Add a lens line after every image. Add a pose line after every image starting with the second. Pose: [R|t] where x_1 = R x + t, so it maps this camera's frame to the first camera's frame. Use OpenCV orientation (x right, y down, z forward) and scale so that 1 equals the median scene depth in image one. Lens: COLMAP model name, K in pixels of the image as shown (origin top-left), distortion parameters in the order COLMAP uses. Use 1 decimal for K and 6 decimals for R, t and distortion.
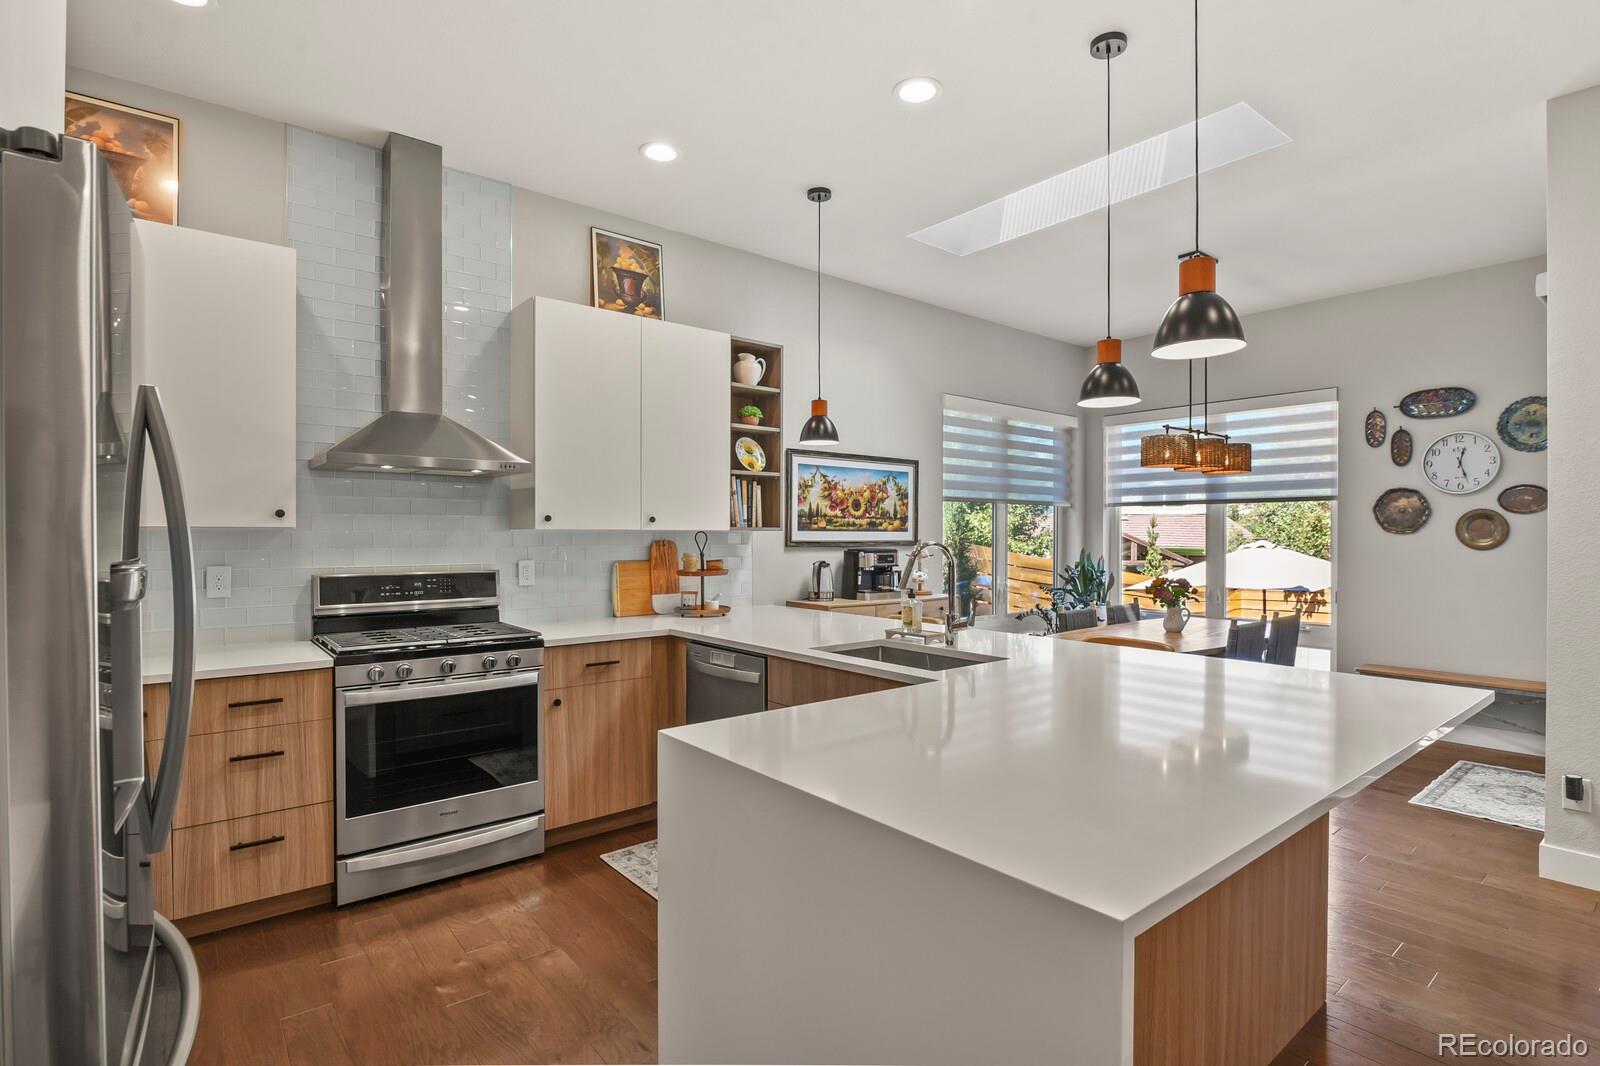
lens RADIAL K [[774.8, 0, 804.3], [0, 774.8, 541.5], [0, 0, 1]] dist [-0.005261, -0.006273]
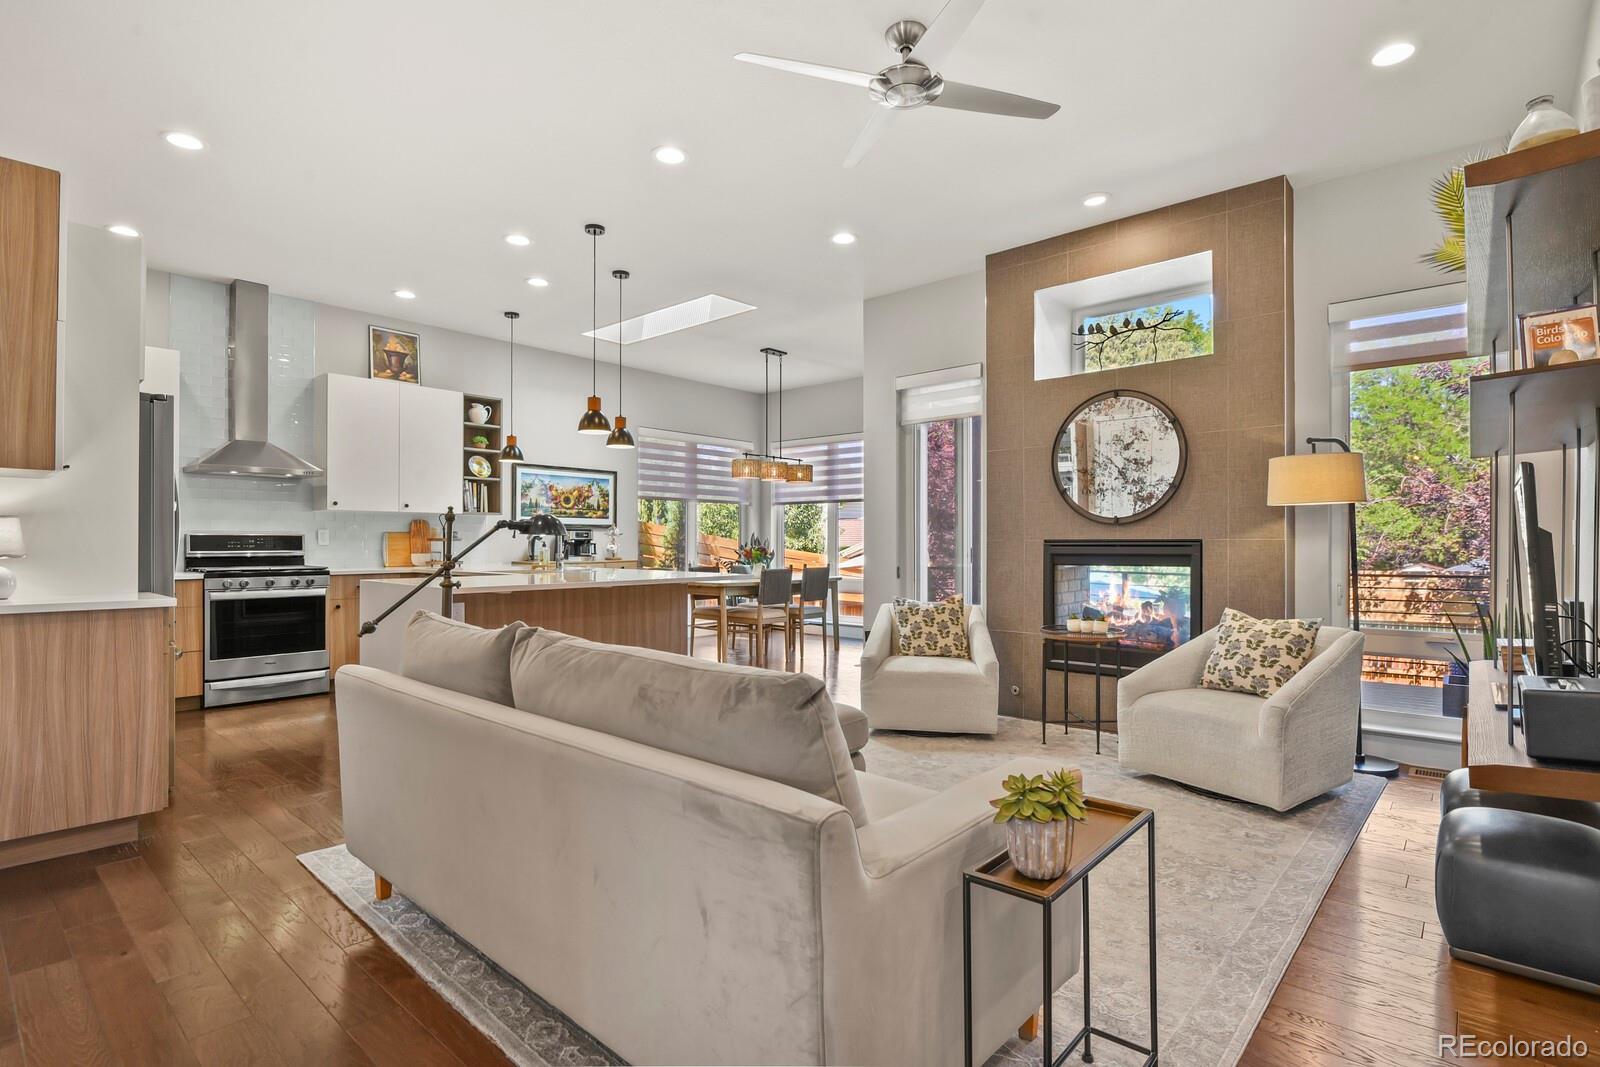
lens RADIAL K [[774.8, 0, 807.3], [0, 774.8, 542.0], [0, 0, 1]] dist [-0.005261, -0.006273]
pose [[0.985195, 0.000458, 0.171434, 0.310936], [0.000819, 0.999972, -0.007374, 0.053112], [-0.171433, 0.007405, 0.985168, -0.661793]]
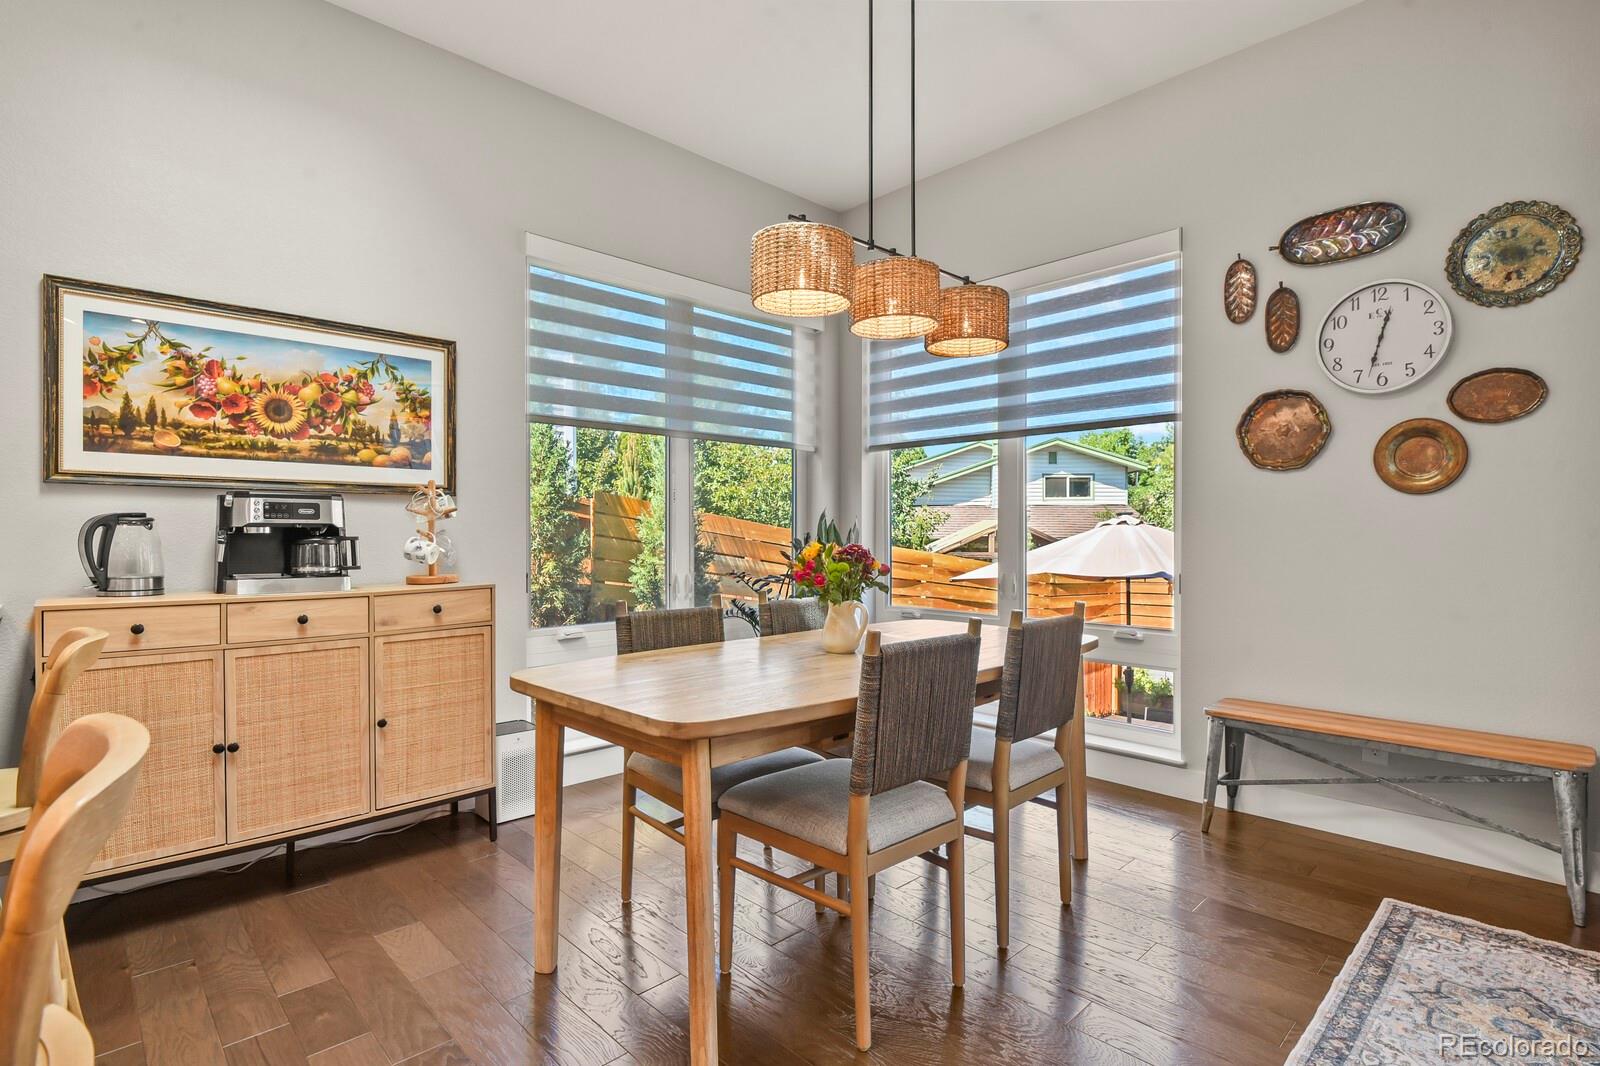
lens RADIAL K [[774.8, 0, 804.8], [0, 774.8, 541.3], [0, 0, 1]] dist [-0.005261, -0.006273]
pose [[0.996468, -0.002630, 0.083927, 0.428454], [0.002372, 0.999992, 0.003177, 0.045360], [-0.083934, -0.002967, 0.996467, 0.526194]]
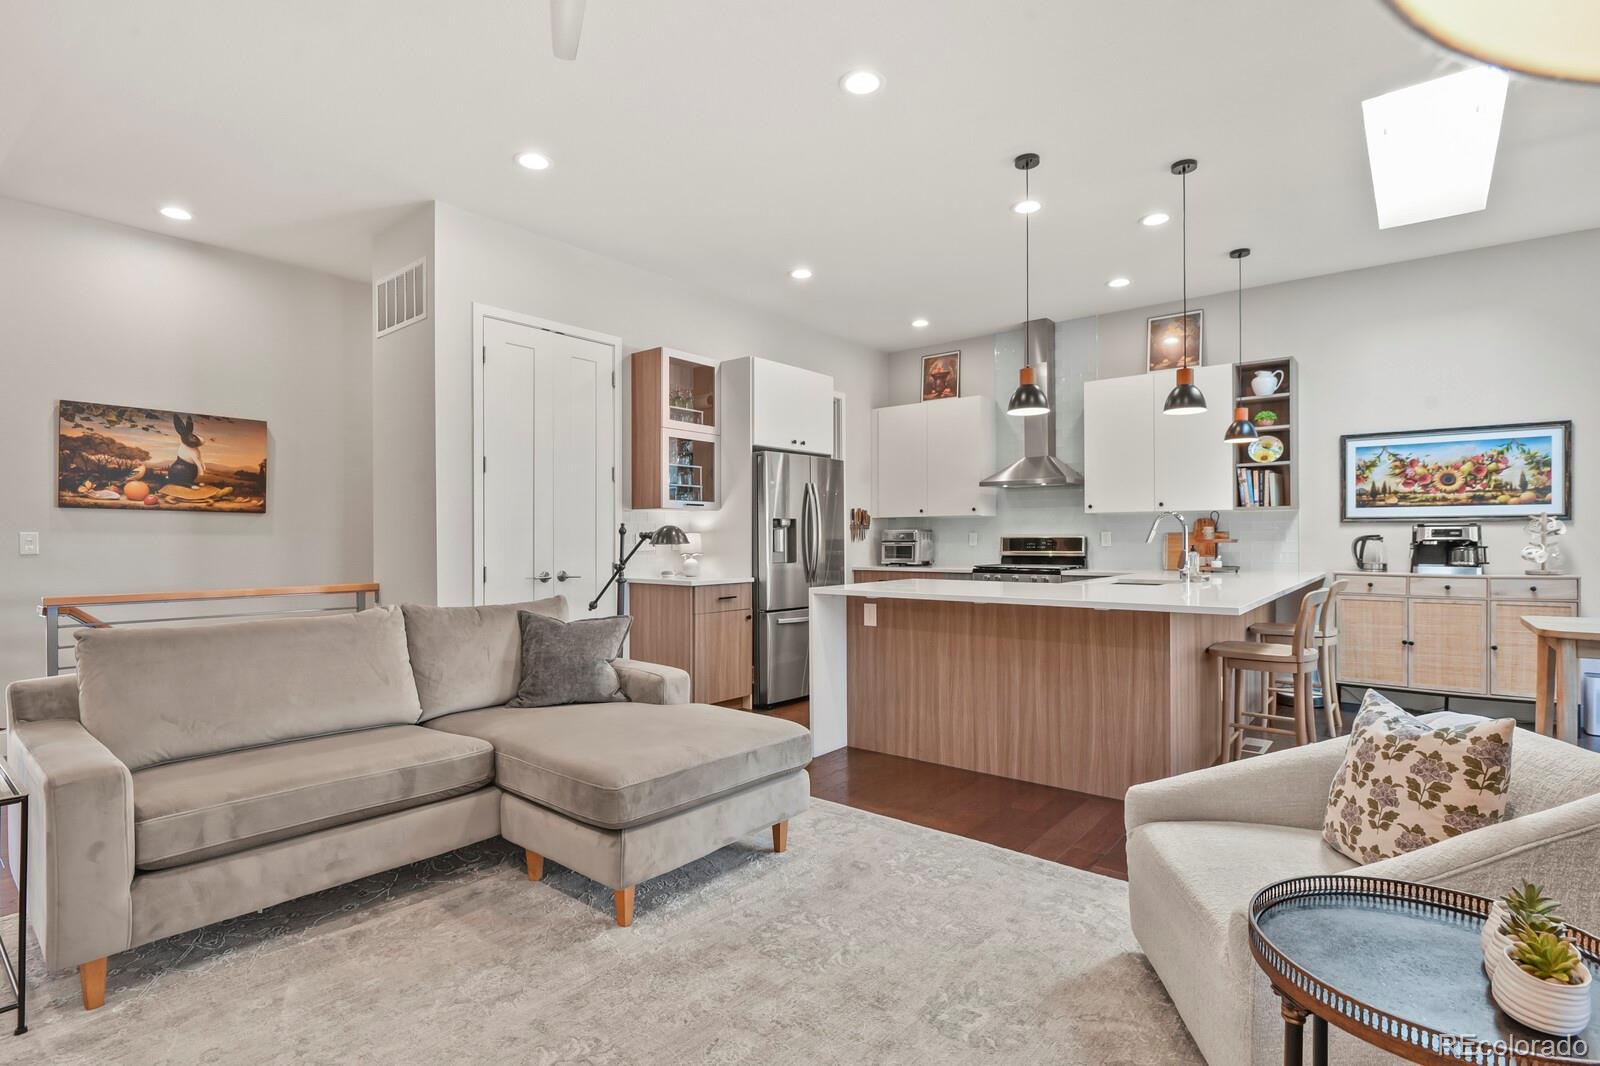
lens RADIAL K [[774.8, 0, 801.9], [0, 774.8, 539.4], [0, 0, 1]] dist [-0.005261, -0.006273]
pose [[0.209051, -0.000630, -0.977905, 0.976267], [-0.004271, 0.999990, -0.001558, 0.039208], [0.977895, 0.004503, 0.209046, -0.006137]]
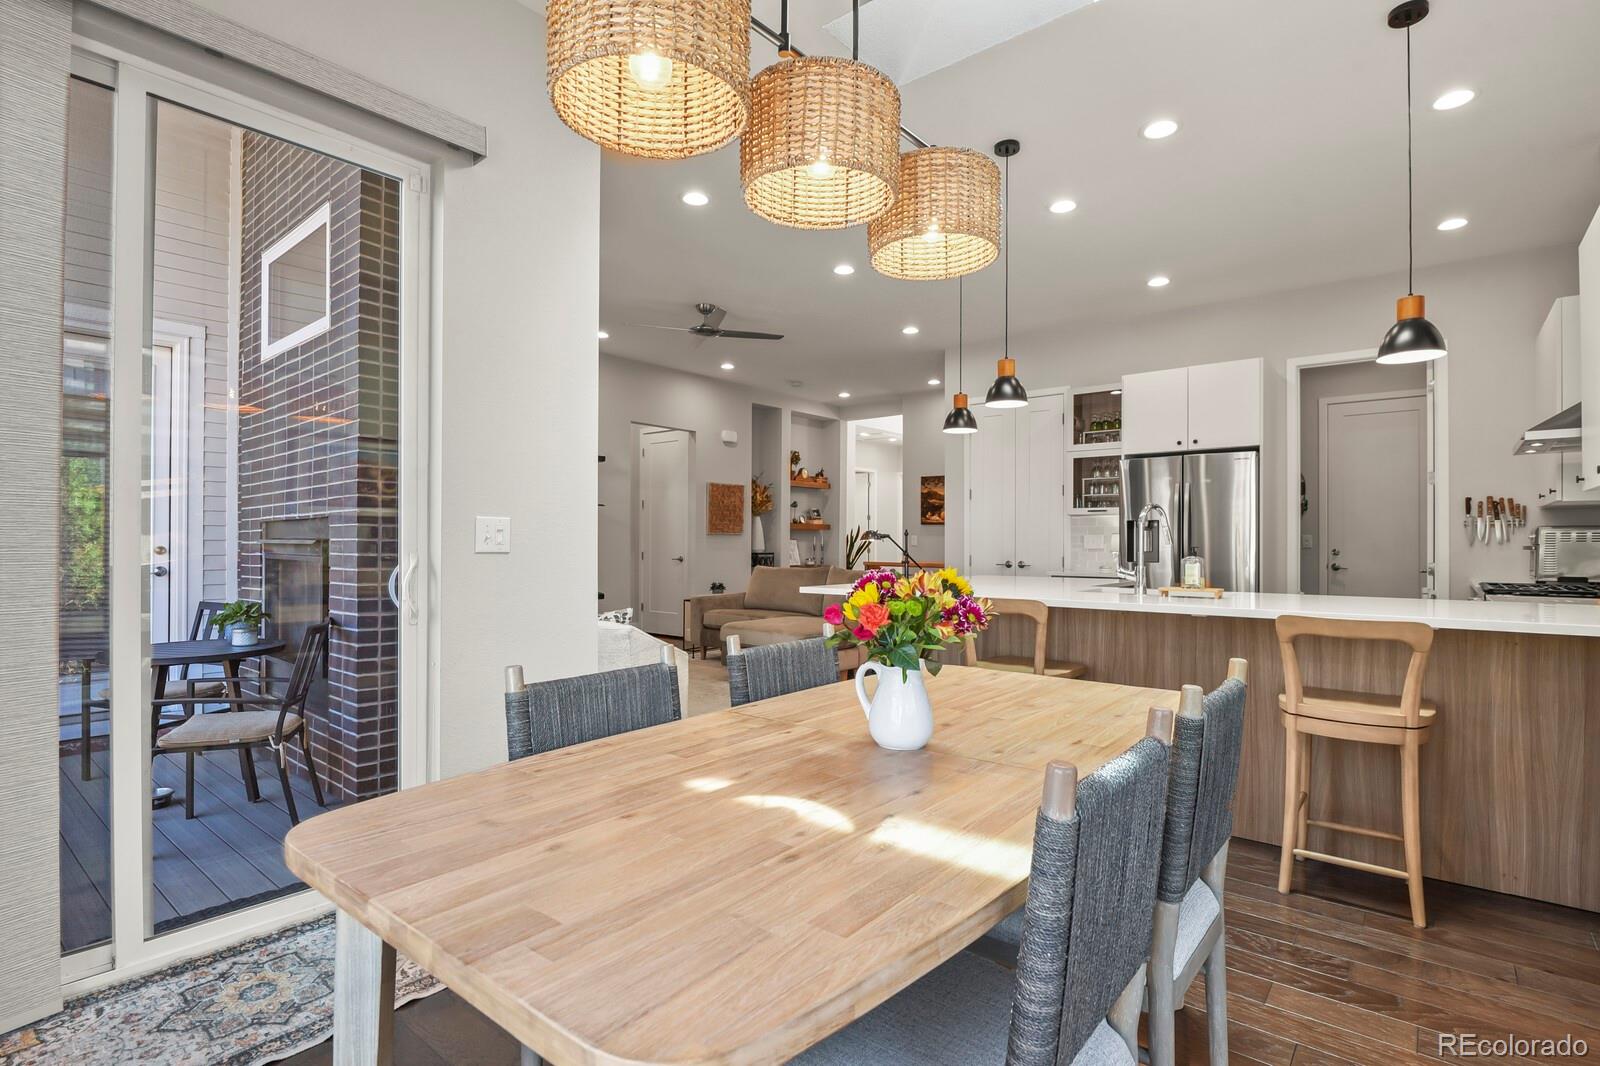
lens RADIAL K [[774.8, 0, 801.4], [0, 774.8, 532.7], [0, 0, 1]] dist [-0.005261, -0.006273]
pose [[-0.981042, -0.007464, -0.193651, 0.599286], [-0.006889, 0.999970, -0.003643, 0.034329], [0.193672, -0.002240, -0.981064, 1.343504]]
